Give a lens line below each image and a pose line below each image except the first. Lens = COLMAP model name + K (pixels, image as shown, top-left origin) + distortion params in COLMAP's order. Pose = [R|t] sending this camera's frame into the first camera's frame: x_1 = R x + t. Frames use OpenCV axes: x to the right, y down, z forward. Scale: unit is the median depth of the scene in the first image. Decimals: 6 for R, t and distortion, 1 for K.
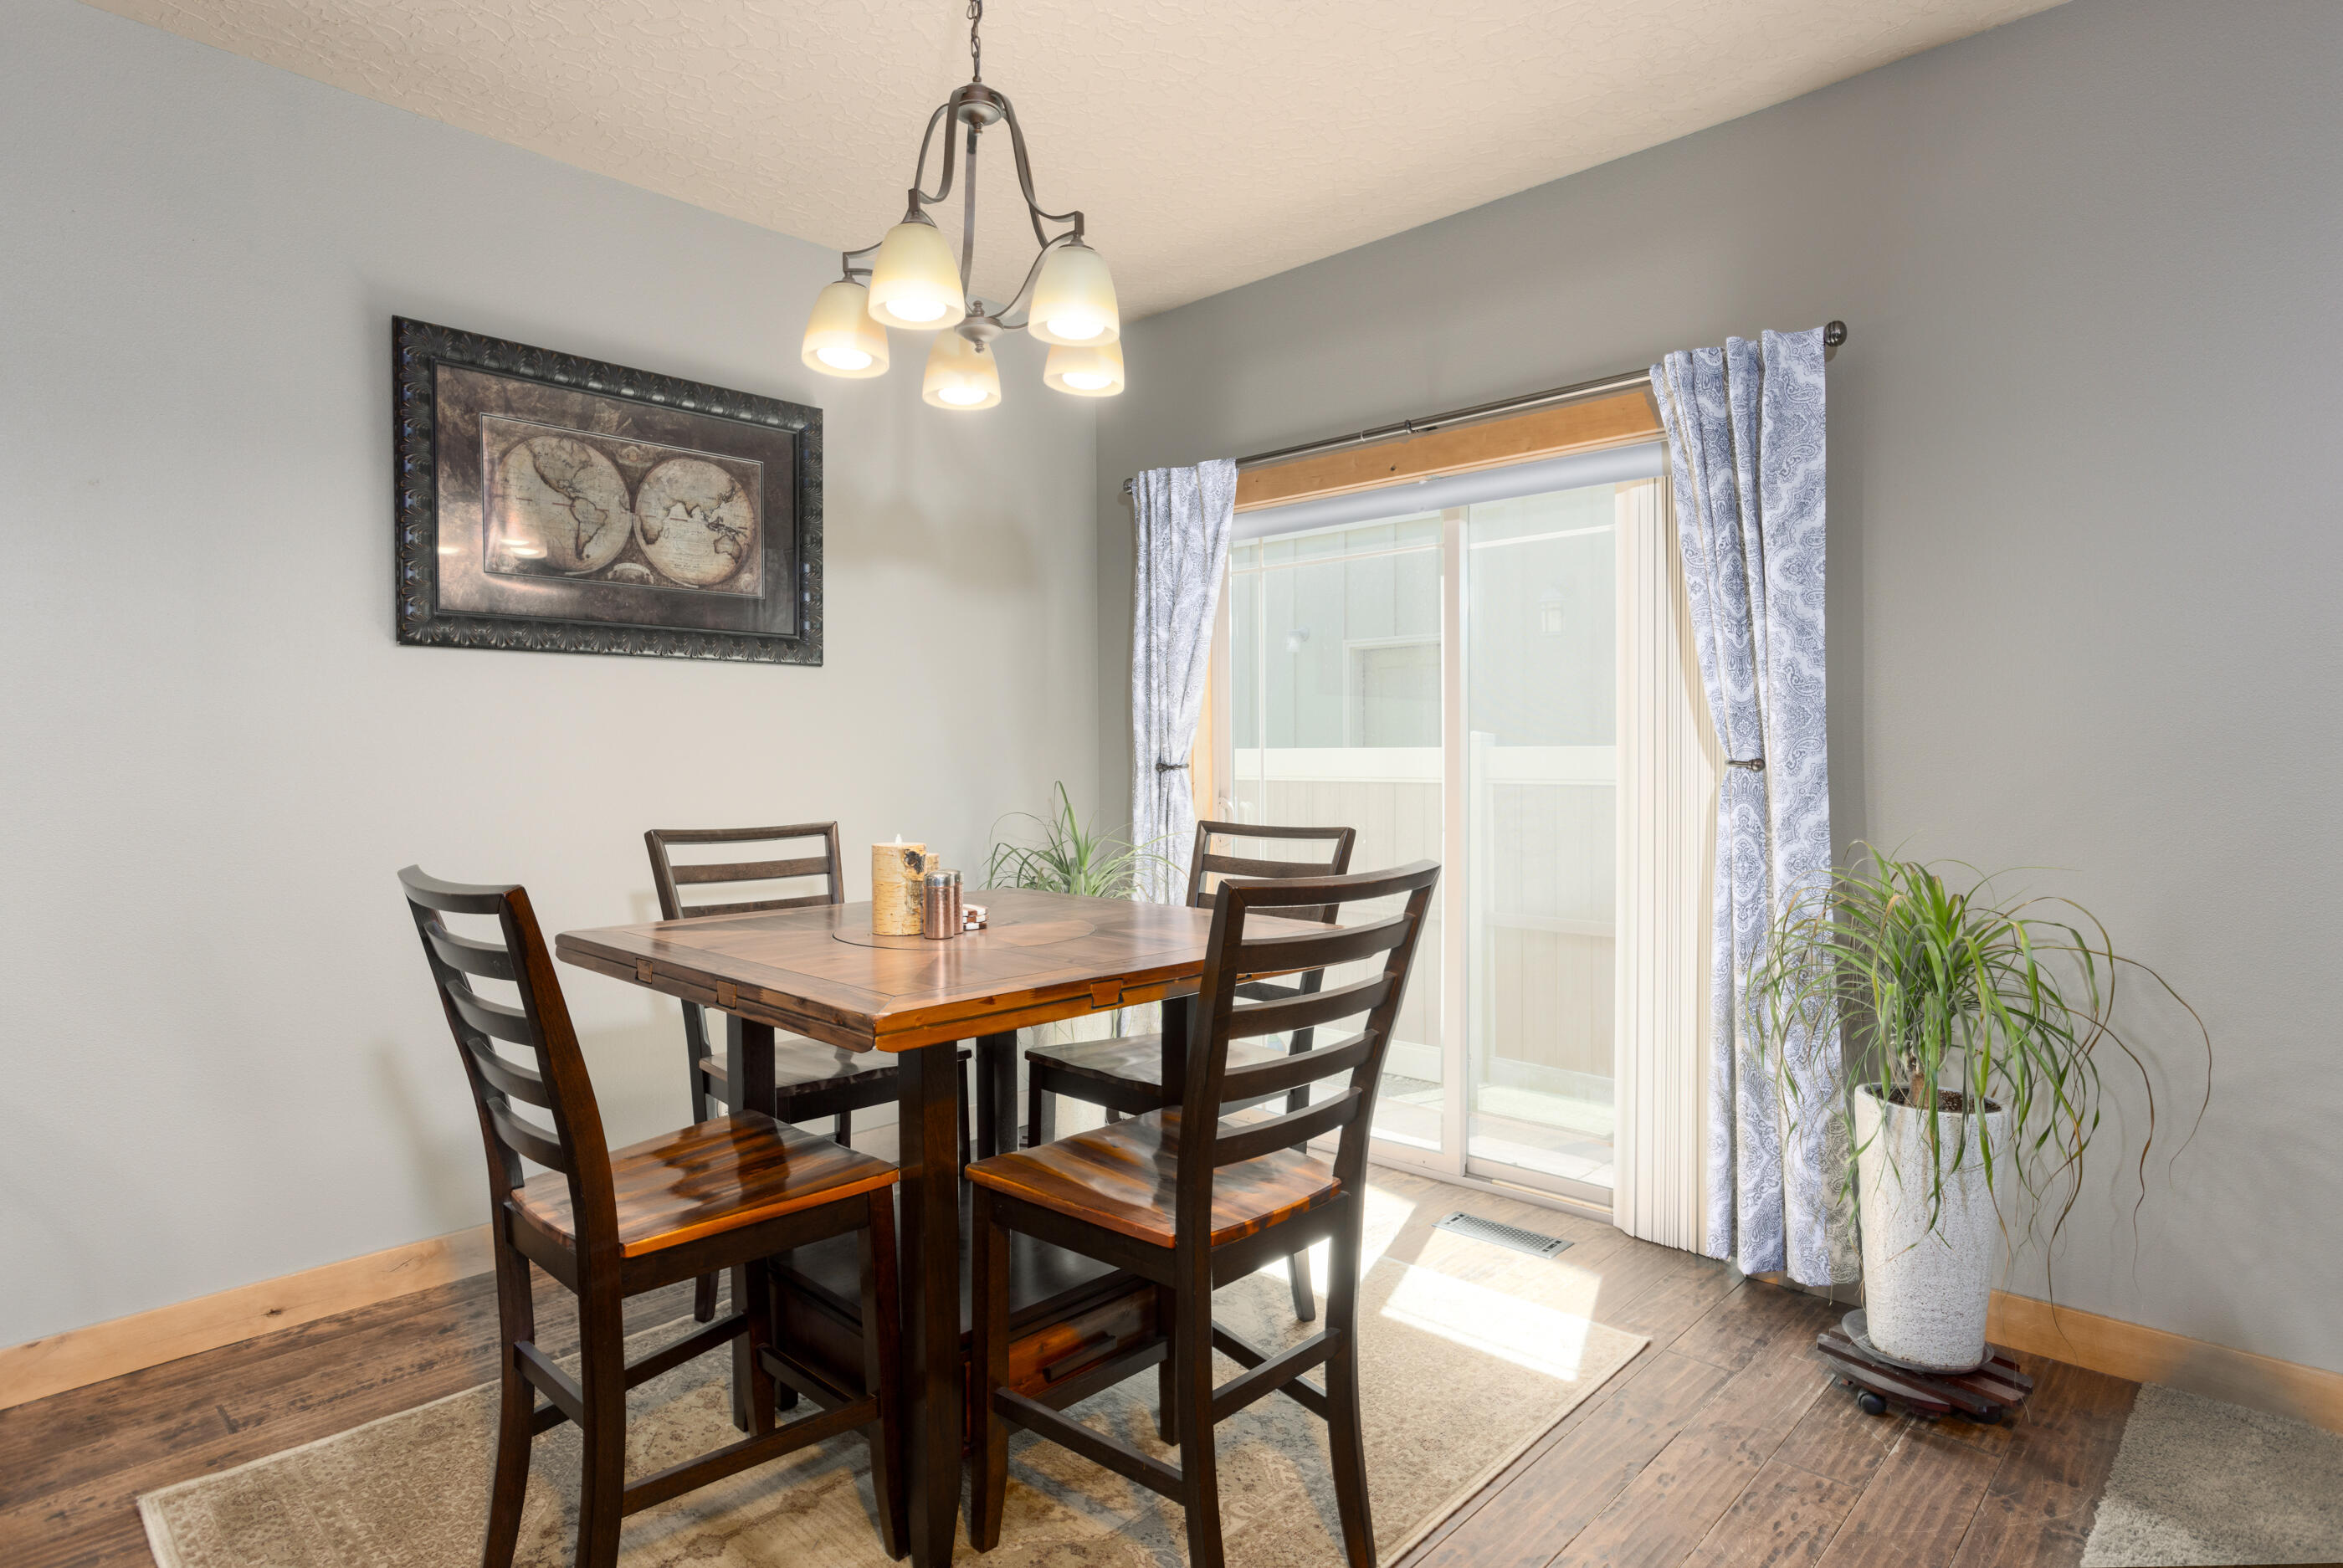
lens RADIAL K [[1274.7, 0, 1171.5], [0, 1274.7, 784.0], [0, 0, 1]] dist [-0.028659, 0.034306]
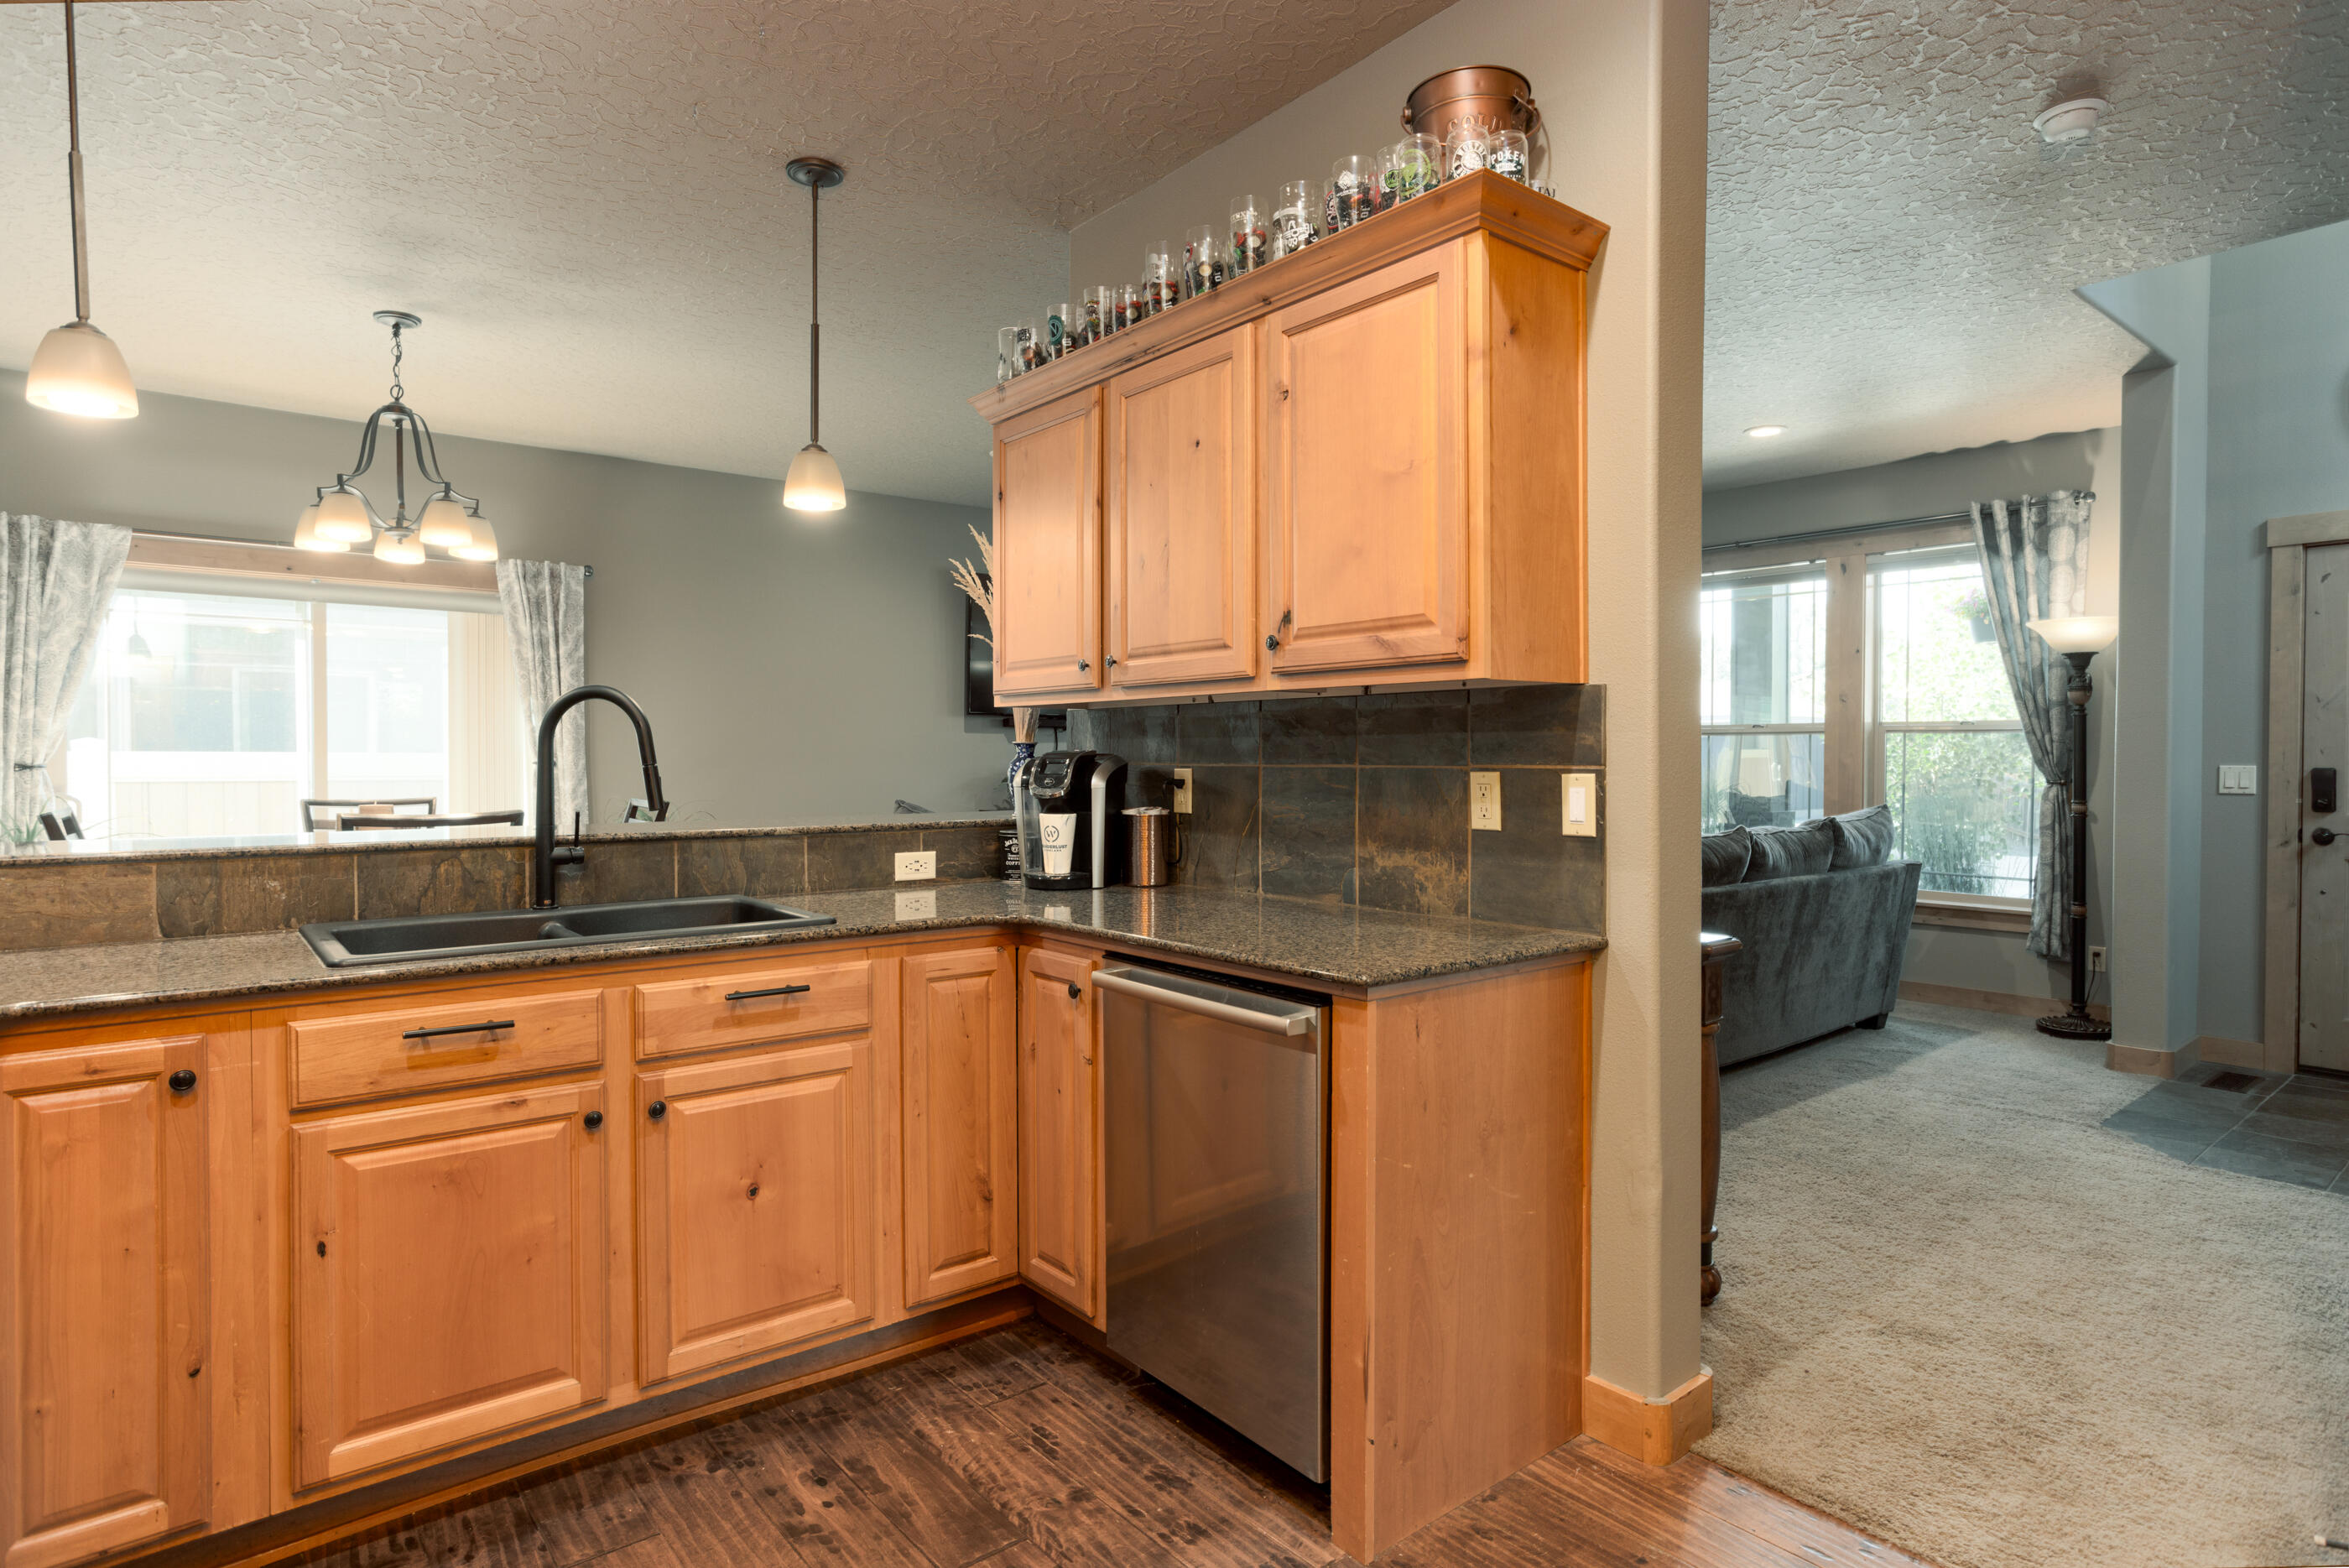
lens RADIAL K [[1278.1, 0, 1174.5], [0, 1278.1, 784.0], [0, 0, 1]] dist [-0.028659, 0.034306]
pose [[0.127843, -0.012383, 0.991717, -1.328416], [0.020344, 0.999744, 0.009861, 0.015684], [-0.991586, 0.018915, 0.128063, -0.257360]]
